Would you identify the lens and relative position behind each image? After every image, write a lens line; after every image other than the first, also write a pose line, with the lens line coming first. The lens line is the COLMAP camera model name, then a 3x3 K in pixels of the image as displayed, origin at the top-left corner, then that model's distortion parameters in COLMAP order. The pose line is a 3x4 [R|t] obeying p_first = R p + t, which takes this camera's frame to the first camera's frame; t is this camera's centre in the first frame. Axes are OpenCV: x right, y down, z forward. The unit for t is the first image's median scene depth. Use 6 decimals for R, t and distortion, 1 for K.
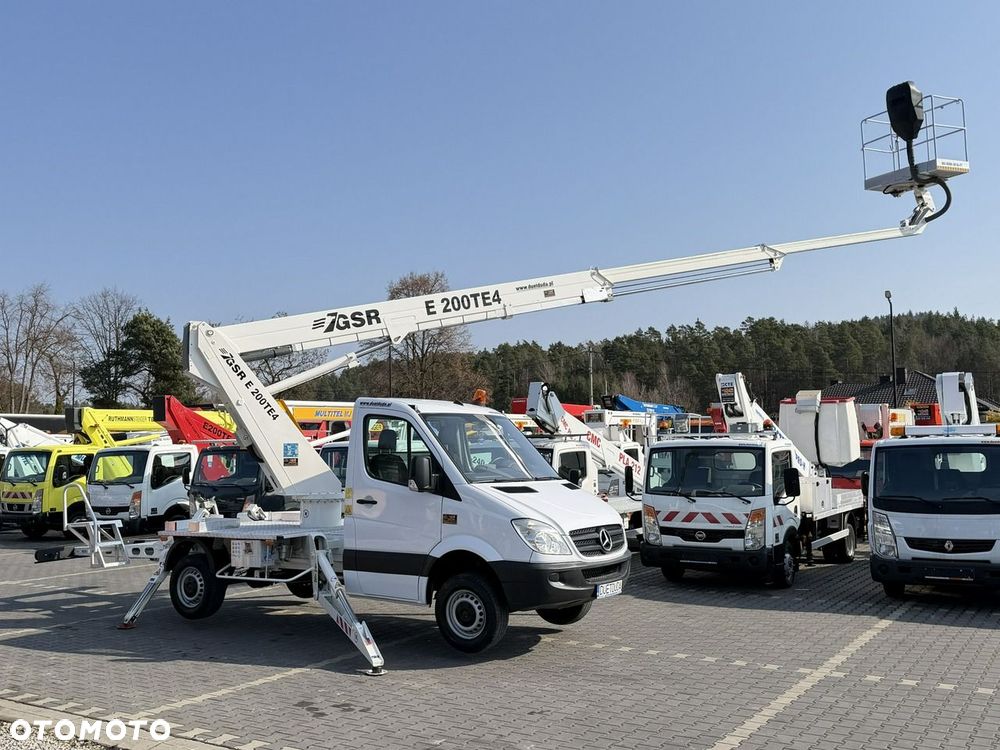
lens RADIAL K [[995.2, 0, 503.3], [0, 995.2, 376.7], [0, 0, 1]] dist [0.204129, -0.447745]
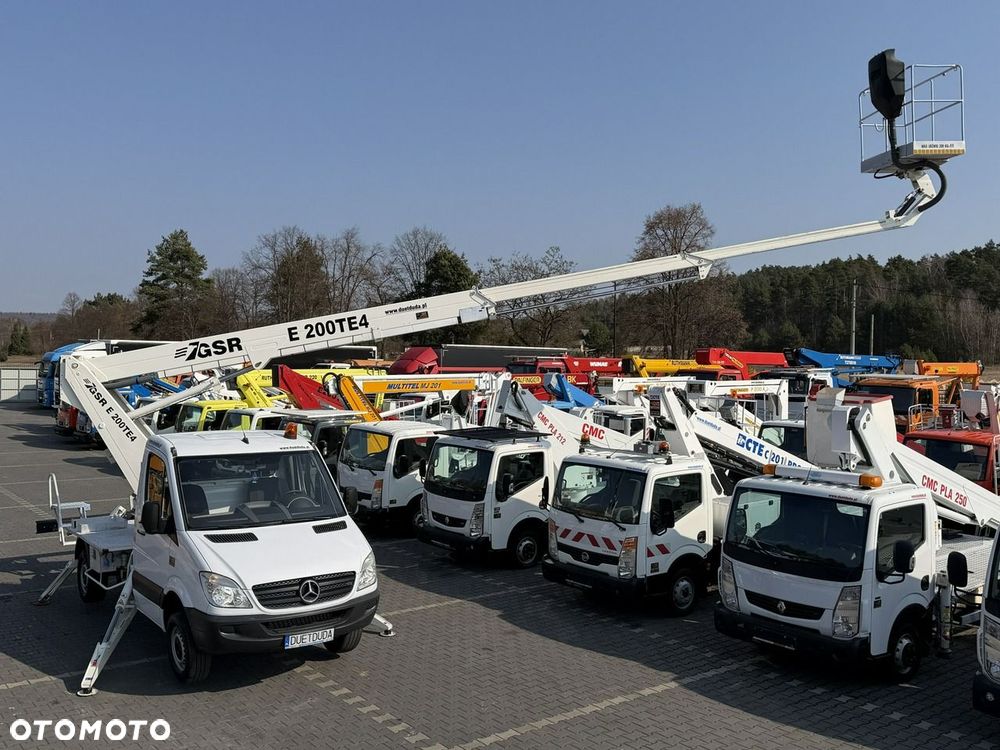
lens RADIAL K [[947.9, 0, 510.6], [0, 947.9, 377.1], [0, 0, 1]] dist [0.202225, -0.418852]
pose [[0.936864, 0.030422, -0.348369, 0.483825], [0.002892, 0.995500, 0.094713, -0.115535], [0.349683, -0.089740, 0.932560, 0.122526]]
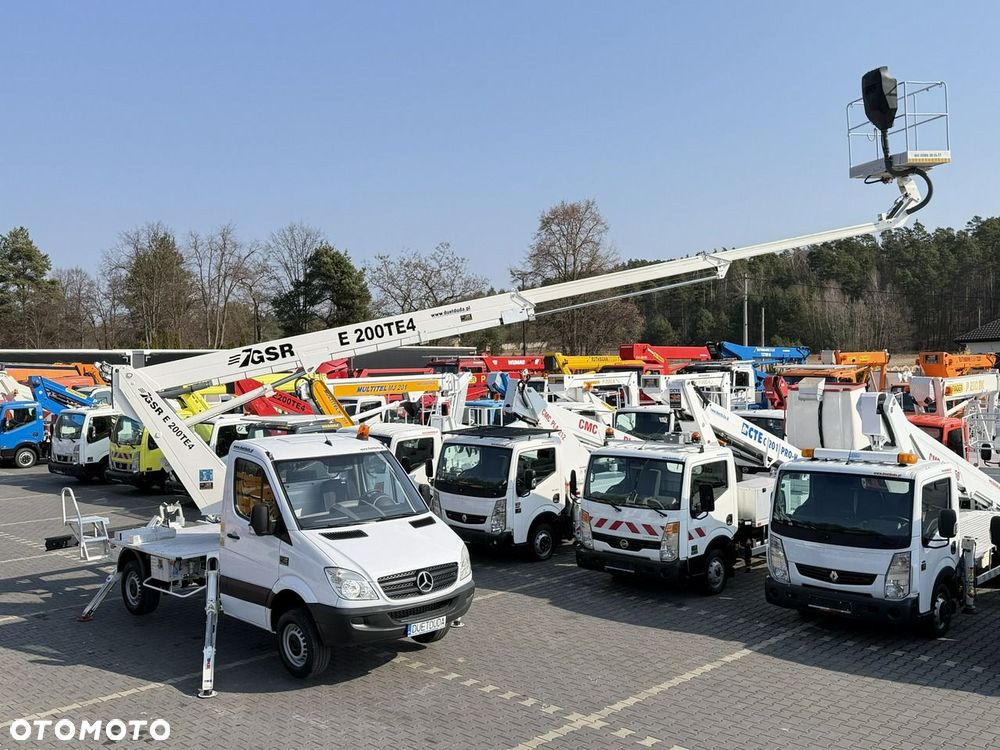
lens RADIAL K [[995.2, 0, 503.3], [0, 995.2, 376.7], [0, 0, 1]] dist [0.204129, -0.447745]
pose [[0.976445, 0.003715, -0.215732, 0.320252], [0.017278, 0.995294, 0.095343, -0.124543], [0.215071, -0.096825, 0.971787, -0.022212]]
